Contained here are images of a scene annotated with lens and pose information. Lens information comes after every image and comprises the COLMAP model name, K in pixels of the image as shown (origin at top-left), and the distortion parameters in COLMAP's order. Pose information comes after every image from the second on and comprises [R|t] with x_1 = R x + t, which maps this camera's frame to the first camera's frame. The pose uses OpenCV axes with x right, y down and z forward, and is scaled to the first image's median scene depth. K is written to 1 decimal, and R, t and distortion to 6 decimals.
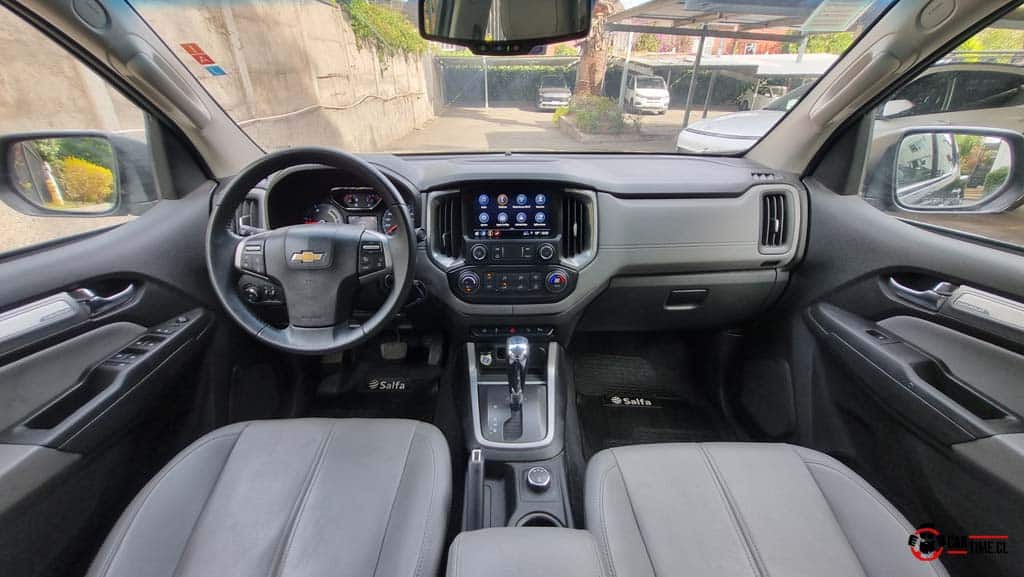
lens RADIAL K [[402.6, 0, 496.2], [0, 402.6, 297.8], [0, 0, 1]] dist [0.000071, 0.000599]
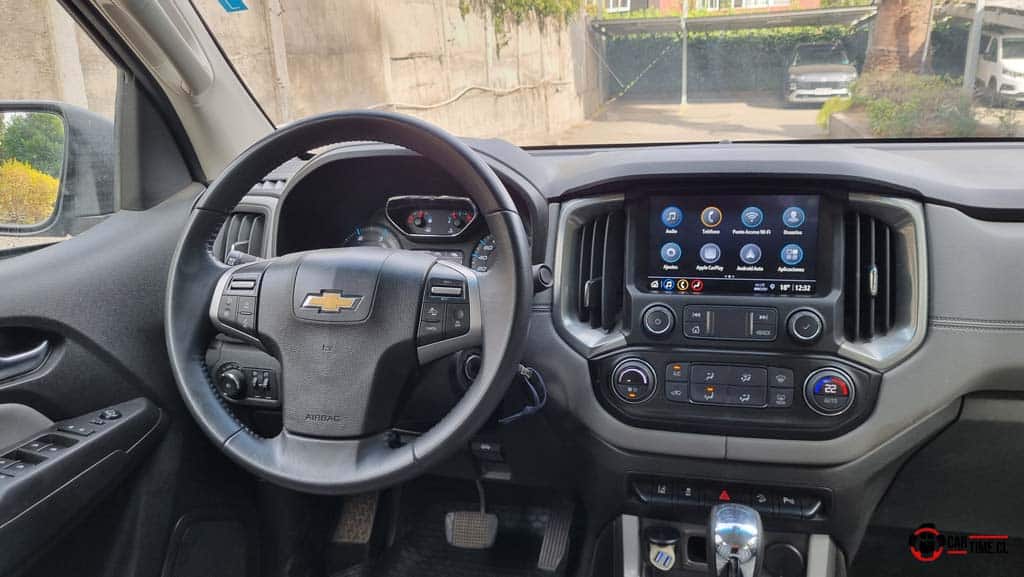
lens RADIAL K [[791.4, 0, 493.0], [0, 791.4, 293.1], [0, 0, 1]] dist [0.025170, -0.015289]
pose [[0.968422, 0.037111, -0.246540, -0.000315], [-0.088798, 0.975355, -0.201984, 0.063999], [0.232968, 0.217498, 0.947850, 0.039329]]
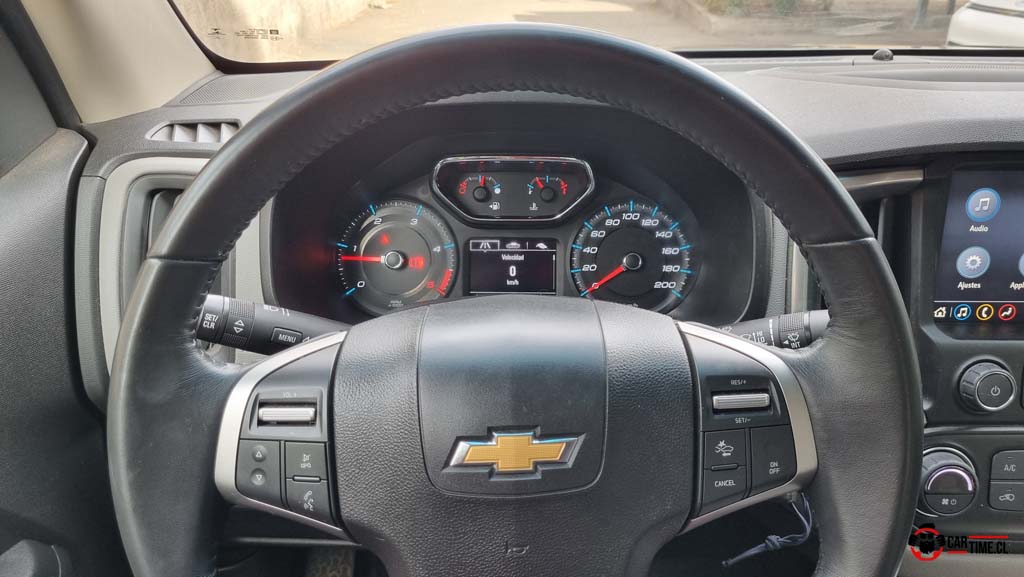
lens RADIAL K [[791.4, 0, 505.9], [0, 791.4, 297.8], [0, 0, 1]] dist [0.025170, -0.015289]
pose [[0.999457, 0.007286, 0.032127, -0.396035], [-0.005816, 0.998943, -0.045589, -0.141494], [-0.032426, 0.045377, 0.998444, 0.409047]]
